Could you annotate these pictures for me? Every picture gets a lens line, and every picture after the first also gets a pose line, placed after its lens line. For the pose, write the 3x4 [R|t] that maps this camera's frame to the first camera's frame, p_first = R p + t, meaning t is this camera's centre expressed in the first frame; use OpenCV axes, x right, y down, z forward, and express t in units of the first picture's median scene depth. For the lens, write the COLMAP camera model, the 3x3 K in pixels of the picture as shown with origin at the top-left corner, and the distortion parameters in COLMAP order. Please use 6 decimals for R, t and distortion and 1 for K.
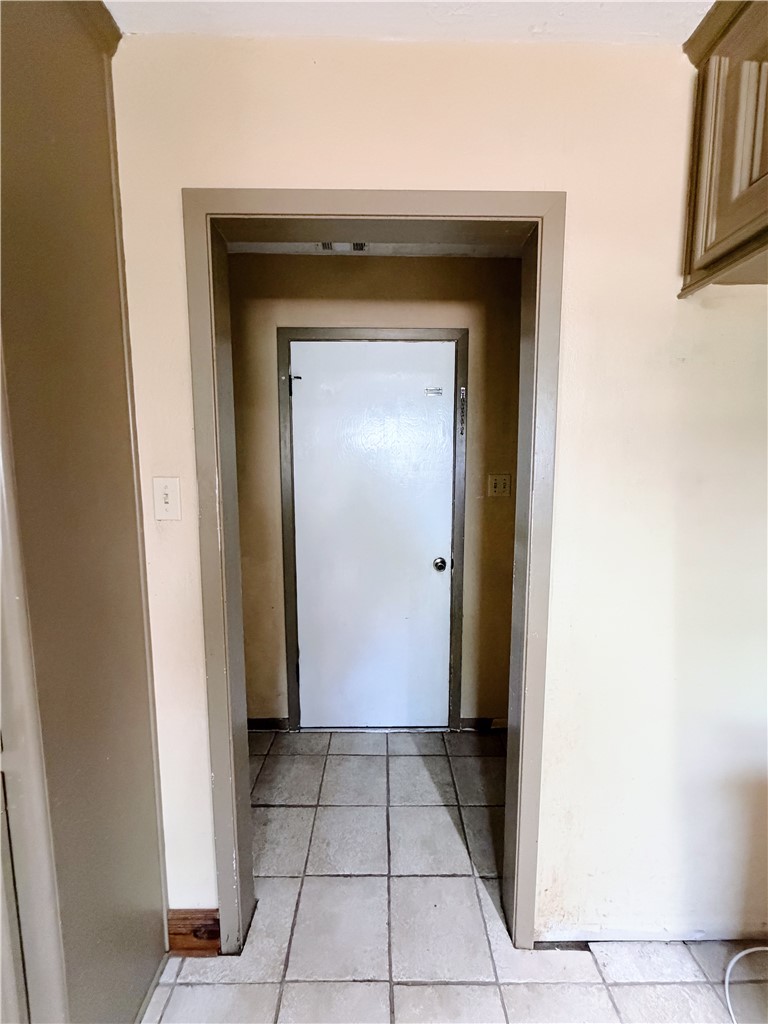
lens RADIAL K [[408.4, 0, 384.2], [0, 408.4, 509.3], [0, 0, 1]] dist [-0.001190, 0.000091]
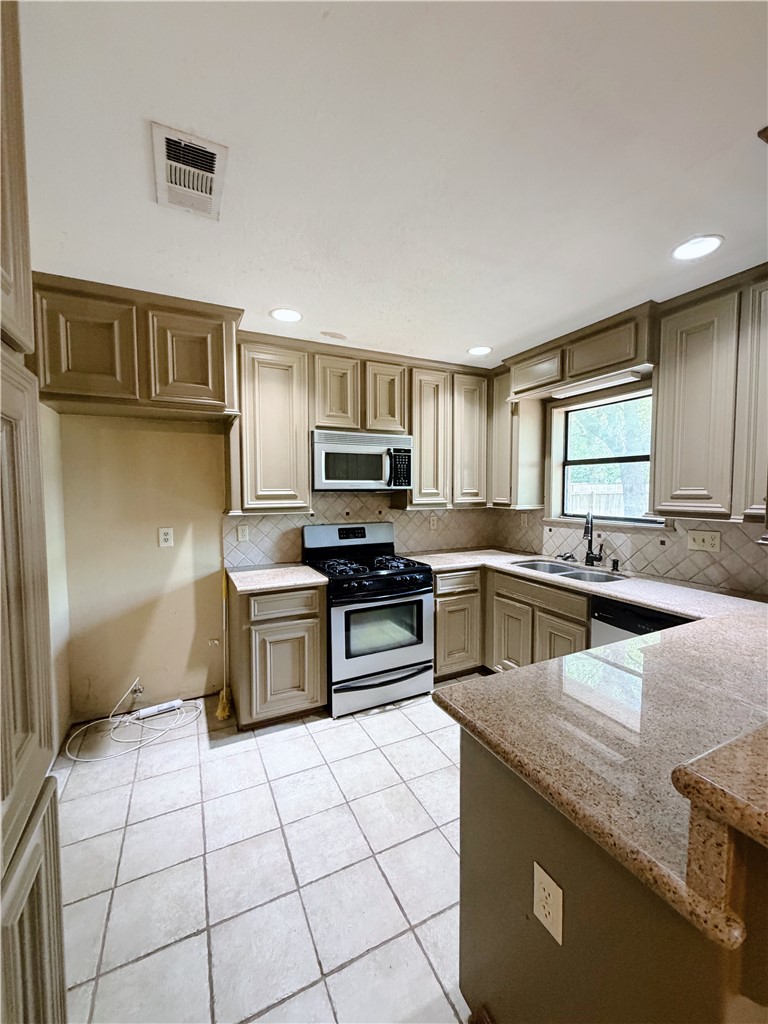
lens RADIAL K [[408.4, 0, 384.2], [0, 408.4, 509.3], [0, 0, 1]] dist [-0.001190, 0.000091]
pose [[-0.433087, -0.043231, 0.900315, -1.378305], [0.100251, 0.990341, 0.095779, -0.040355], [-0.895760, 0.131738, -0.424570, 0.339665]]
